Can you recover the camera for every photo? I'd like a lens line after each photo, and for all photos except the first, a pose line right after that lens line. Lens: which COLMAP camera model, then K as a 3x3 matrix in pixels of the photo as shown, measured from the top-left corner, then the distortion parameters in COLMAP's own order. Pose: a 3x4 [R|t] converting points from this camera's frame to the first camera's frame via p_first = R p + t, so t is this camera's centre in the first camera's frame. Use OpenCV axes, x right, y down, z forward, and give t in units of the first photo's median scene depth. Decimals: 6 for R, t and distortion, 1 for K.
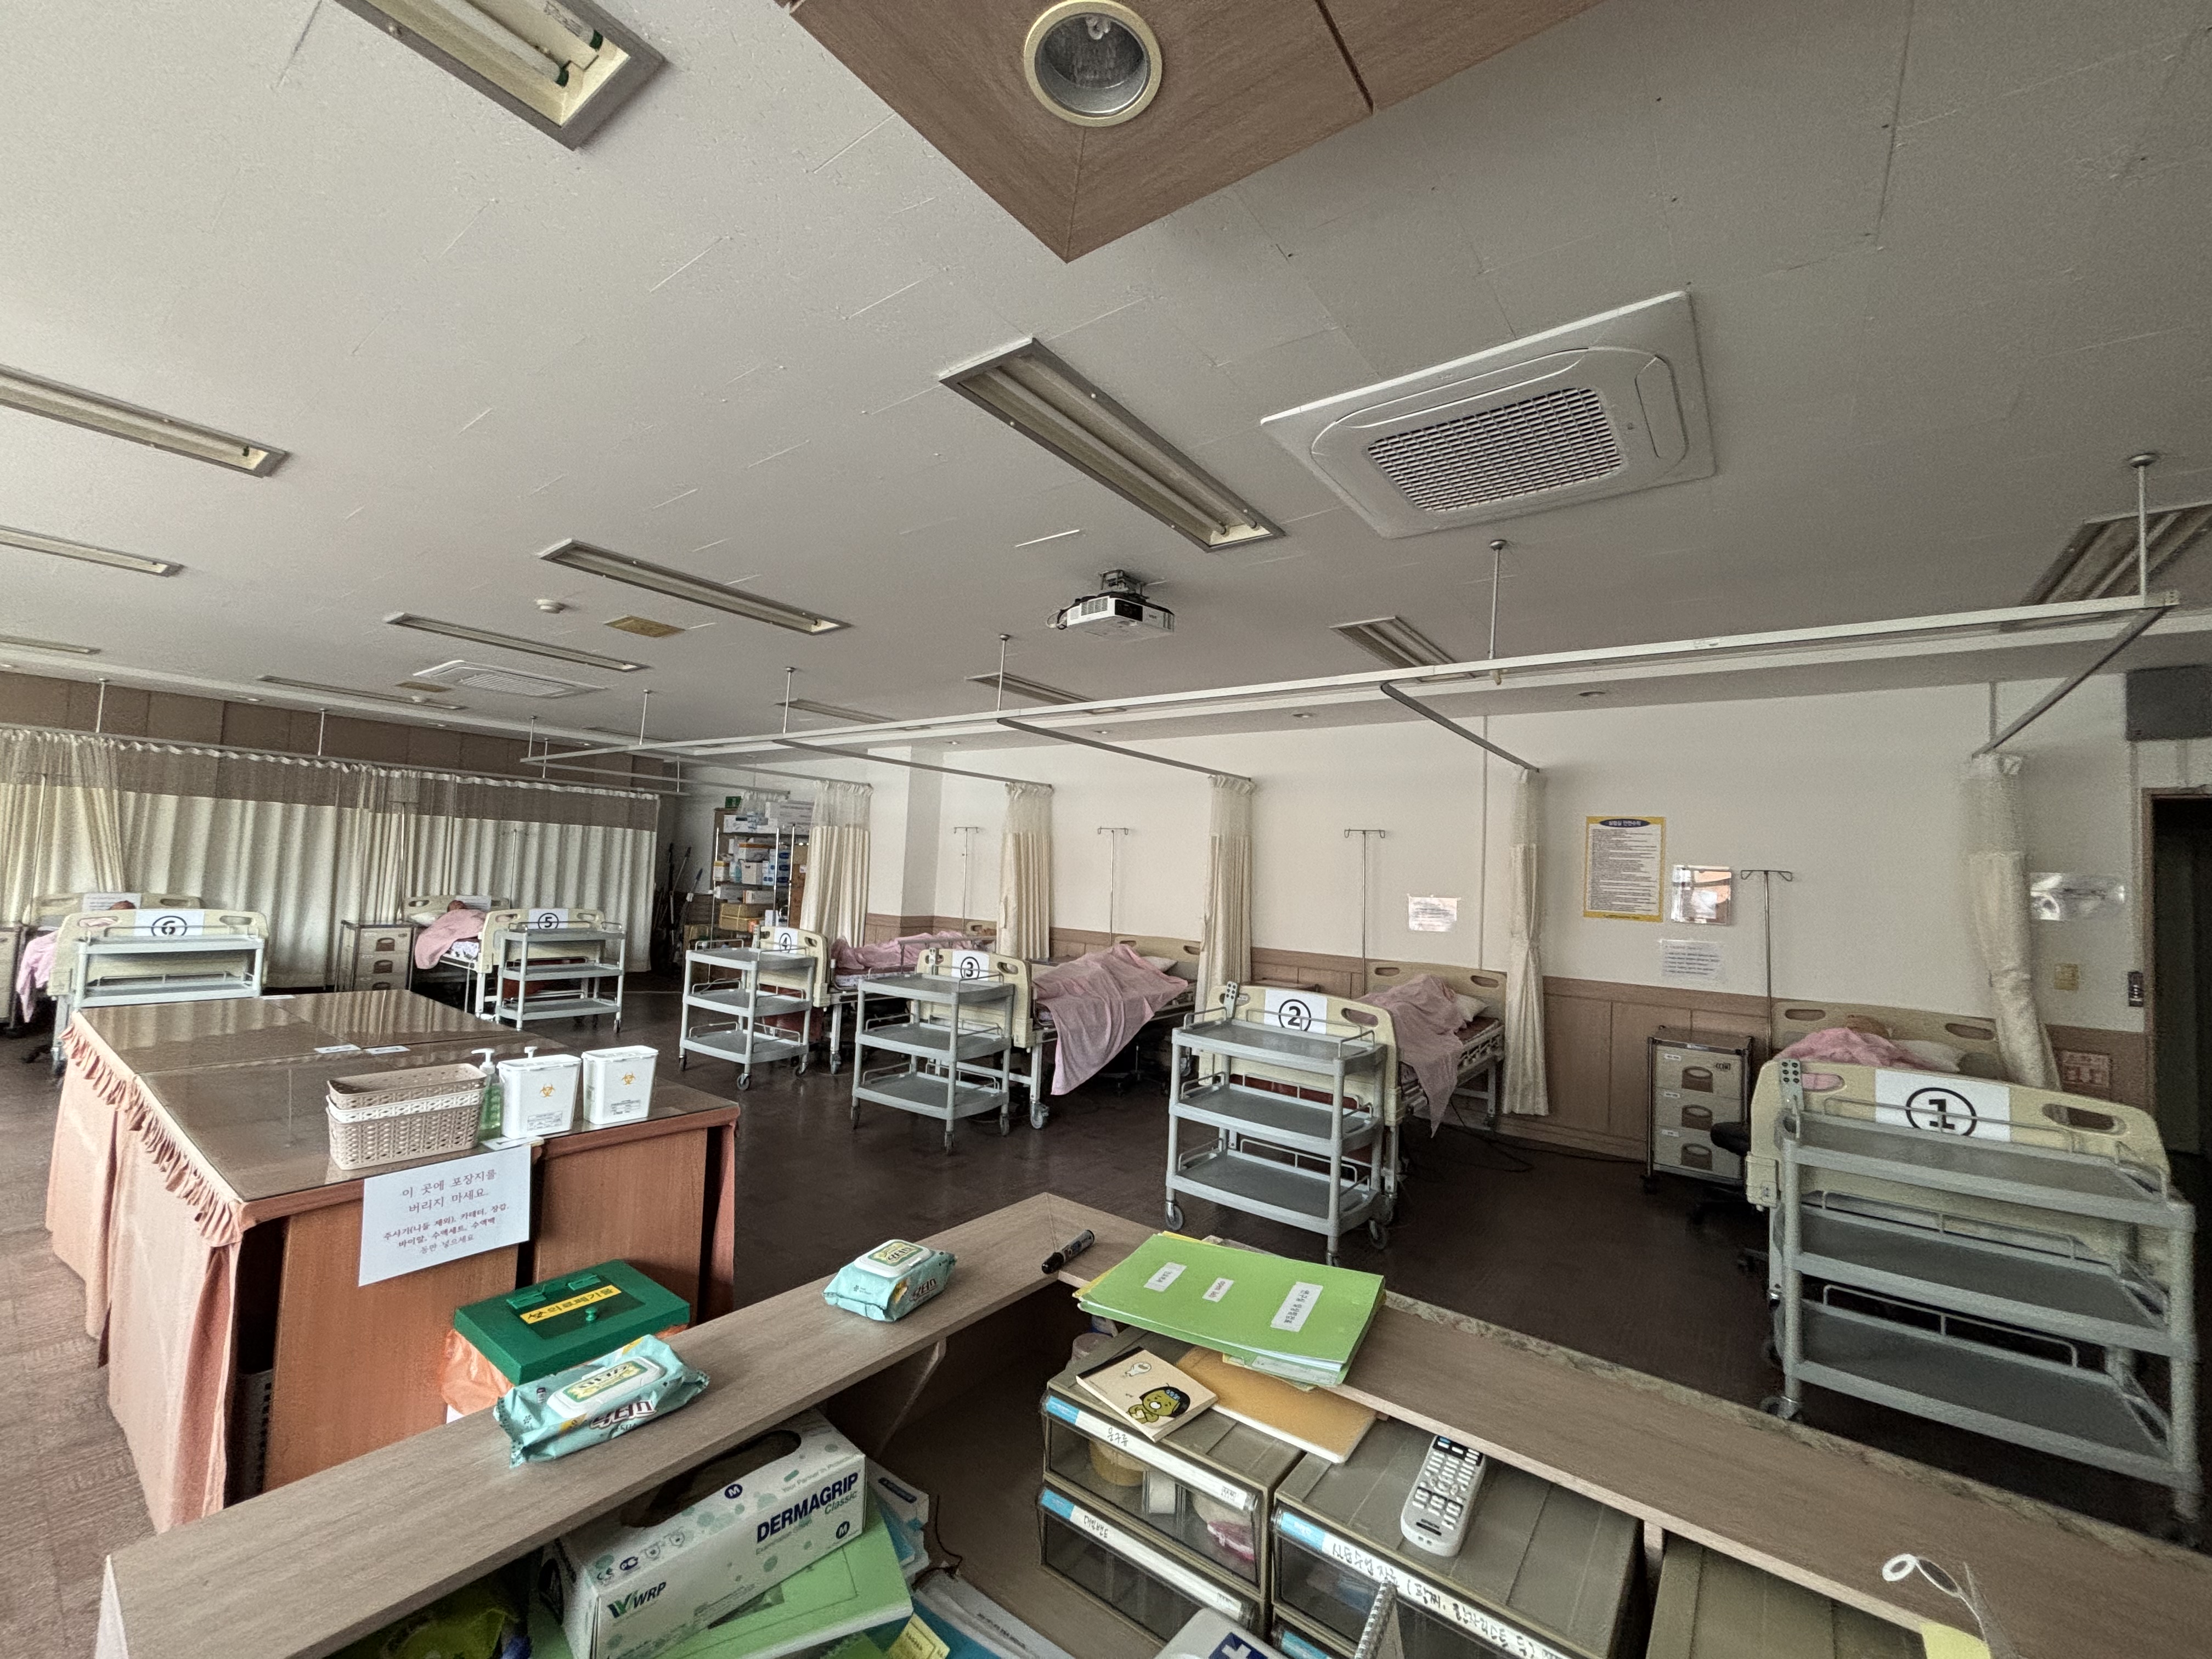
lens RADIAL K [[895.0, 0, 1106.0], [0, 895.0, 829.5], [0, 0, 1]] dist [-0.003781, 0.000647]
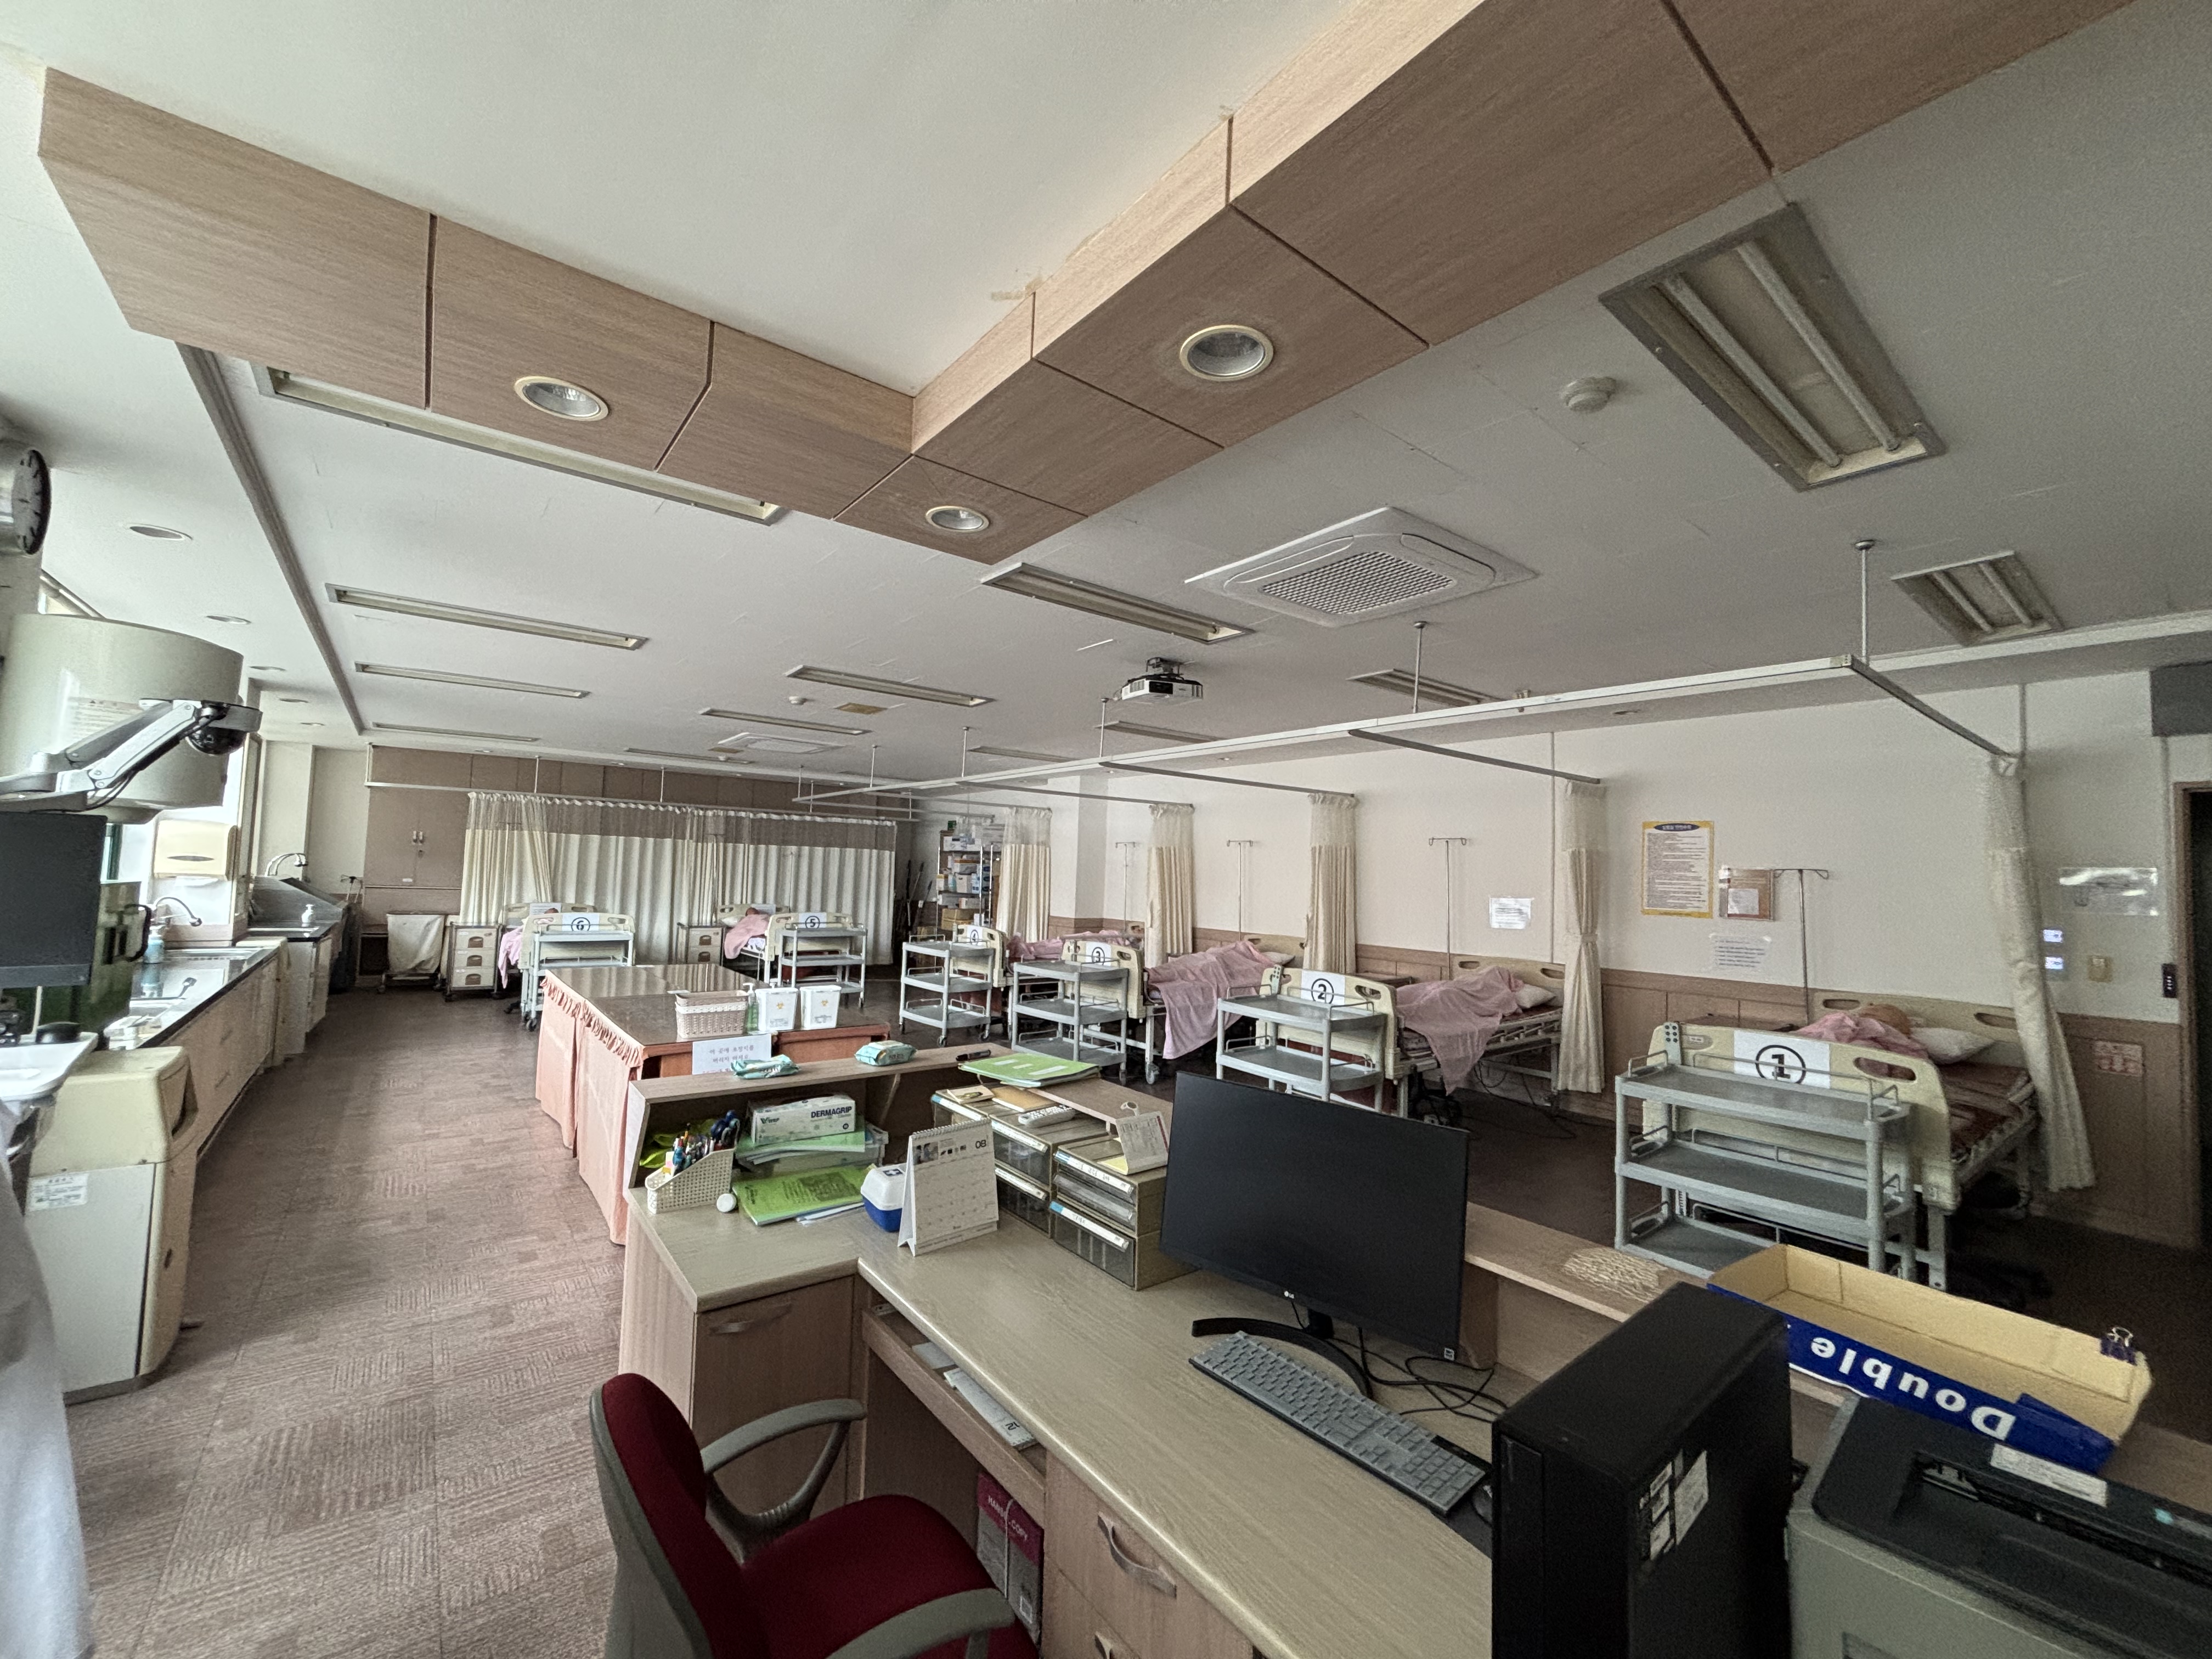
lens RADIAL K [[895.0, 0, 1106.0], [0, 895.0, 829.5], [0, 0, 1]] dist [-0.003781, 0.000647]
pose [[0.966199, -0.027847, -0.256290, 0.181931], [0.025370, 0.999594, -0.012965, -0.007684], [0.256547, 0.006024, 0.966513, -0.216727]]
